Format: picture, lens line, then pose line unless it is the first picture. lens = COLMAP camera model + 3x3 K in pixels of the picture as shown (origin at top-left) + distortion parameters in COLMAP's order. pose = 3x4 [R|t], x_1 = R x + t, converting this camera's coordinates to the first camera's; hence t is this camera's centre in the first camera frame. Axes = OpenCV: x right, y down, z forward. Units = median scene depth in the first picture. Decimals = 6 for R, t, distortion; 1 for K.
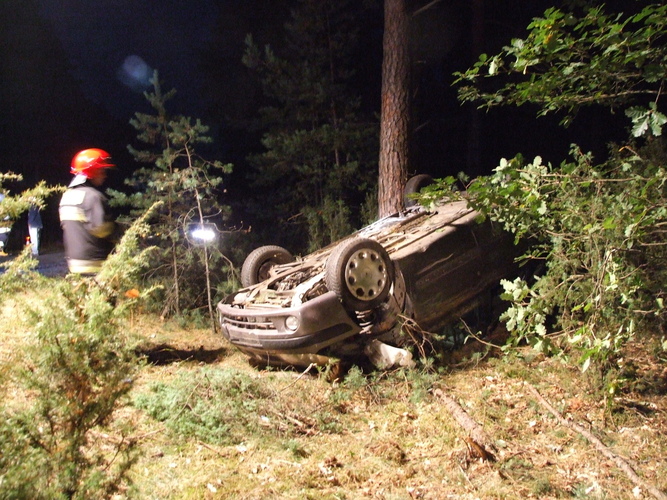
lens RADIAL K [[550.0, 0, 333.5], [0, 550.0, 250.0], [0, 0, 1]] dist [-0.151131, 0.139276]
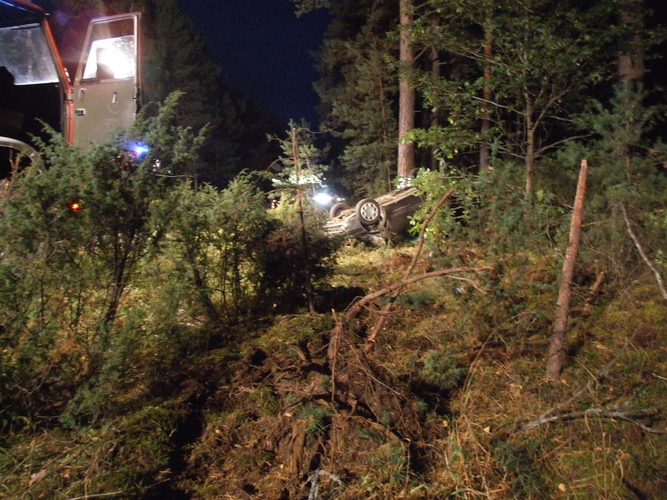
lens RADIAL K [[550.0, 0, 333.5], [0, 550.0, 250.0], [0, 0, 1]] dist [-0.151131, 0.139276]
pose [[0.975500, 0.000102, -0.219998, 0.414249], [0.014522, 0.997789, 0.064852, 0.046896], [0.219519, -0.066458, 0.973342, -1.496459]]
